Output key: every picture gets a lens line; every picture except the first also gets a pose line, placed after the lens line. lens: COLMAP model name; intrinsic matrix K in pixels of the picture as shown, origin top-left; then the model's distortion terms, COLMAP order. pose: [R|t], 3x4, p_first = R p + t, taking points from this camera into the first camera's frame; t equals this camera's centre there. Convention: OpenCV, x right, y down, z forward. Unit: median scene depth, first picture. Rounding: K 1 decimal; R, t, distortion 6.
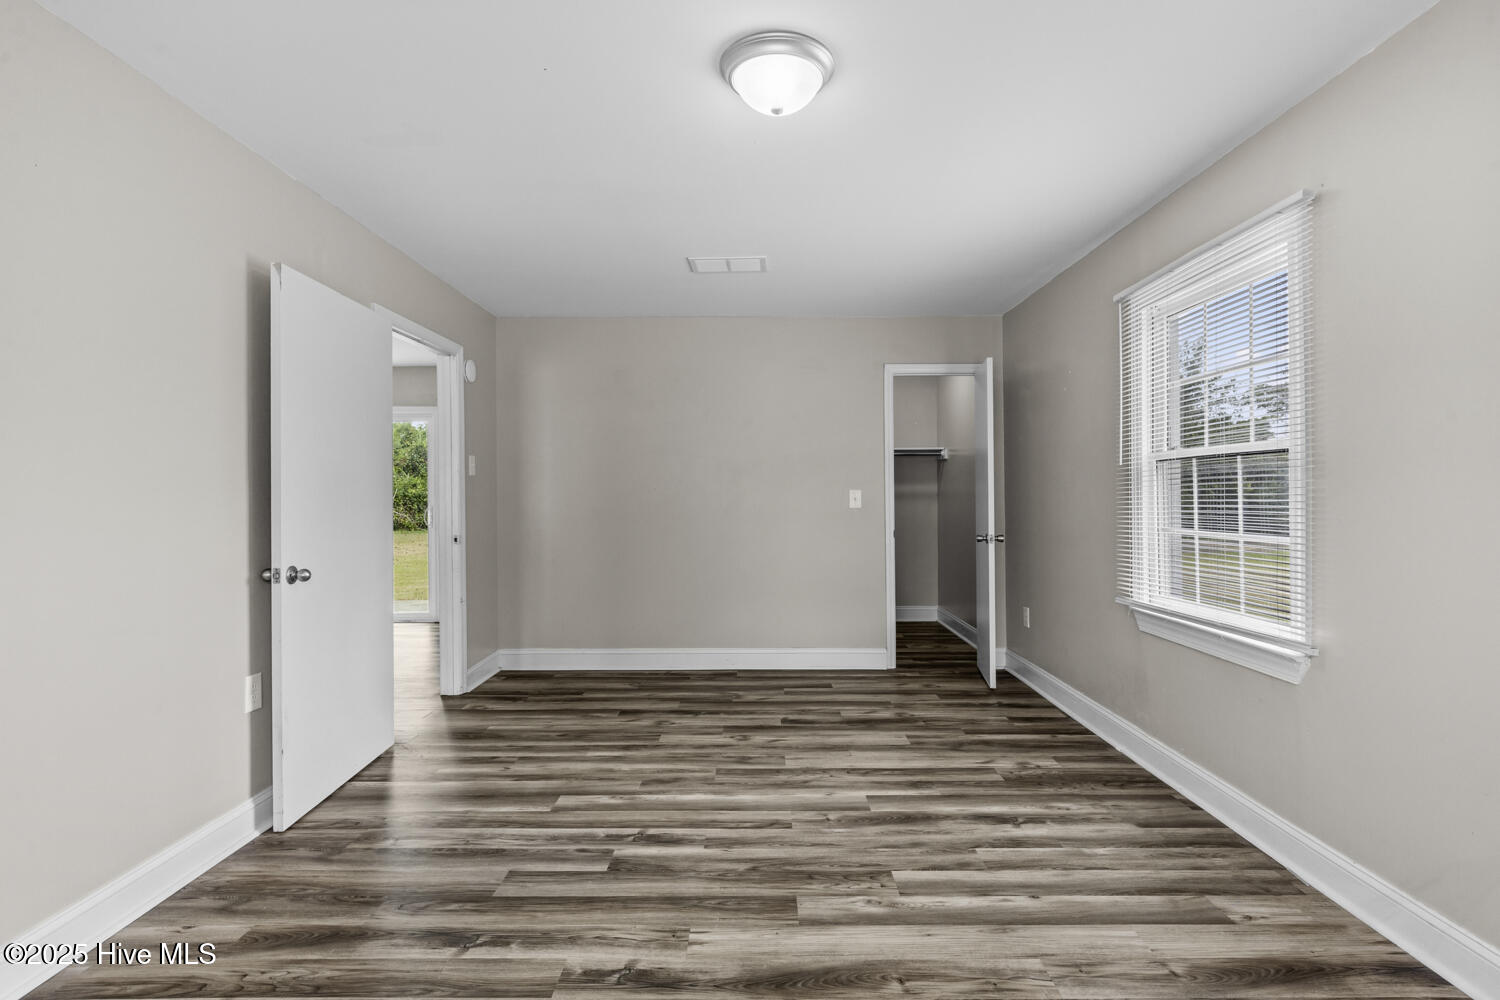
lens RADIAL K [[777.1, 0, 758.9], [0, 777.1, 497.9], [0, 0, 1]] dist [0.000036, -0.000284]
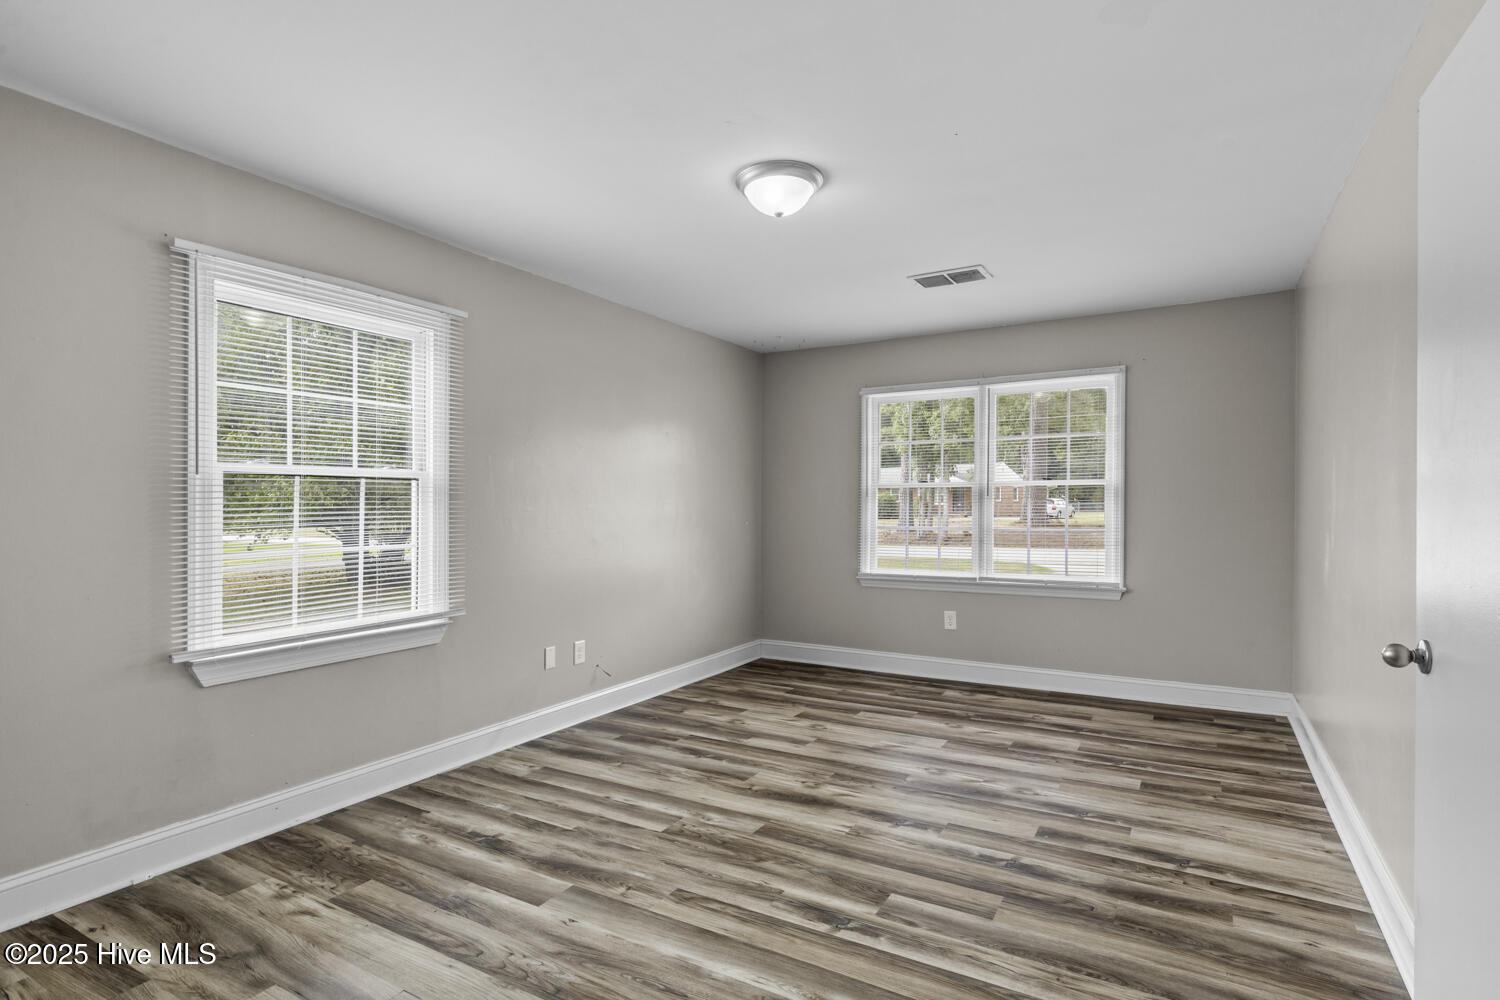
lens RADIAL K [[777.1, 0, 758.9], [0, 777.1, 497.9], [0, 0, 1]] dist [0.000036, -0.000284]
pose [[-0.874655, 0.013454, 0.484558, -0.511325], [0.011164, 0.999909, -0.007612, -0.014257], [-0.484617, -0.001248, -0.874726, 1.864494]]
